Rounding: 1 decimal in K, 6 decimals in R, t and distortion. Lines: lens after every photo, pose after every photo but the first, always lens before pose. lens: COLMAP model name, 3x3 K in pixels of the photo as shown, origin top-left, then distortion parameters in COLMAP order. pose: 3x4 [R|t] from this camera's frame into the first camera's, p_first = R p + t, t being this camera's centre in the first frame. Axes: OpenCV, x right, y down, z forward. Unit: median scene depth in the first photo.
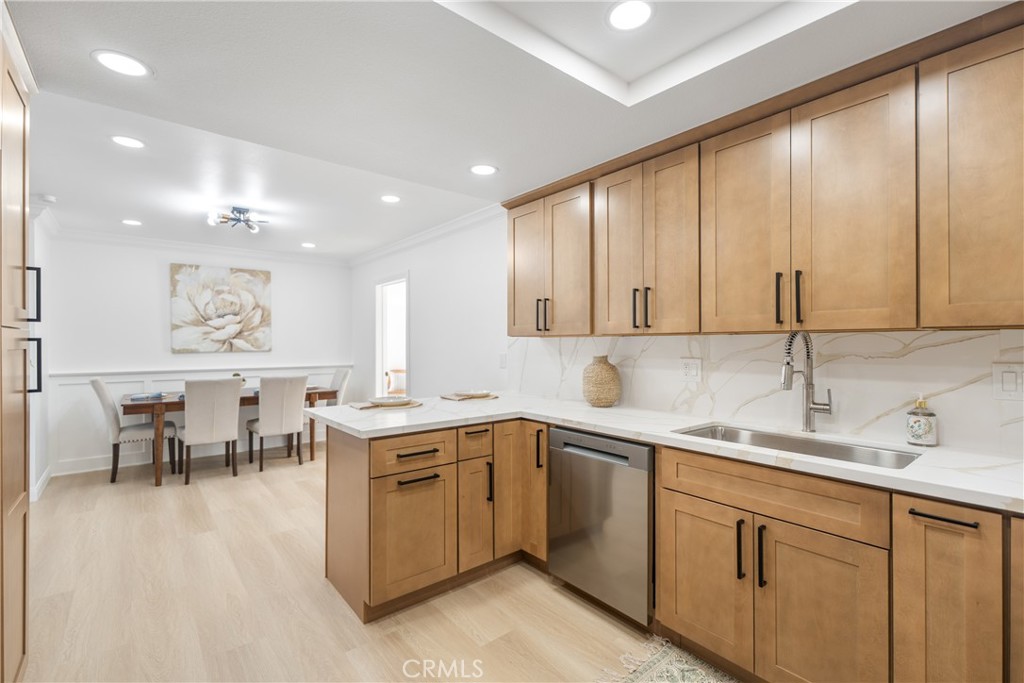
lens RADIAL K [[452.7, 0, 506.8], [0, 452.7, 341.5], [0, 0, 1]] dist [-0.003472, 0.000493]
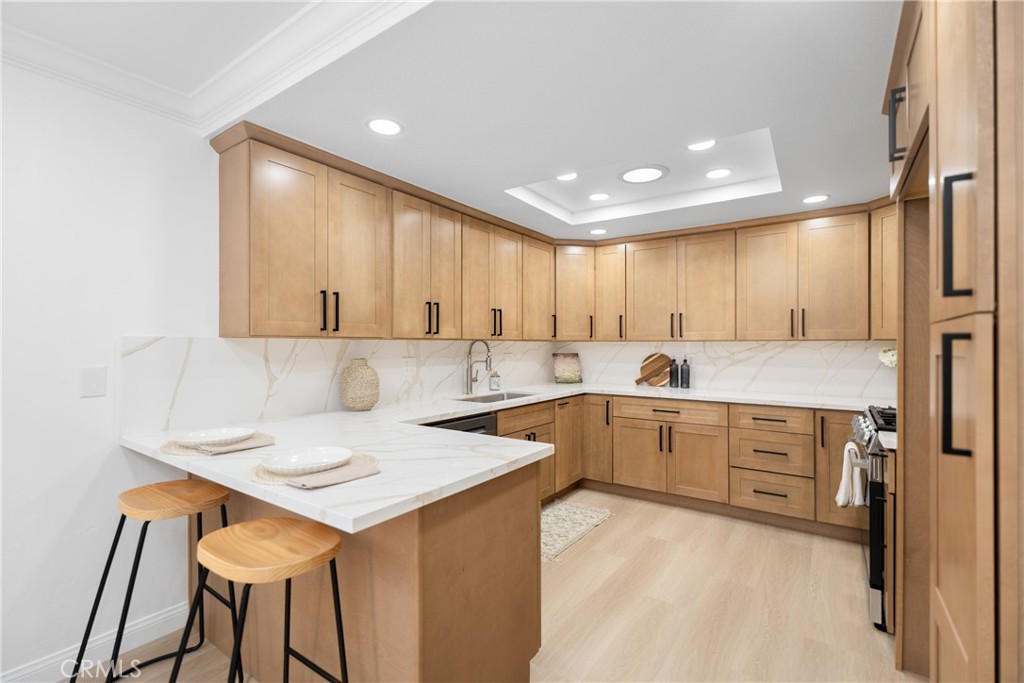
lens RADIAL K [[452.7, 0, 508.9], [0, 452.7, 342.3], [0, 0, 1]] dist [-0.003472, 0.000493]
pose [[-0.253774, 0.009277, 0.967219, -0.934806], [-0.001296, 0.999950, -0.009931, 0.005611], [-0.967263, -0.003774, -0.253749, 1.062253]]
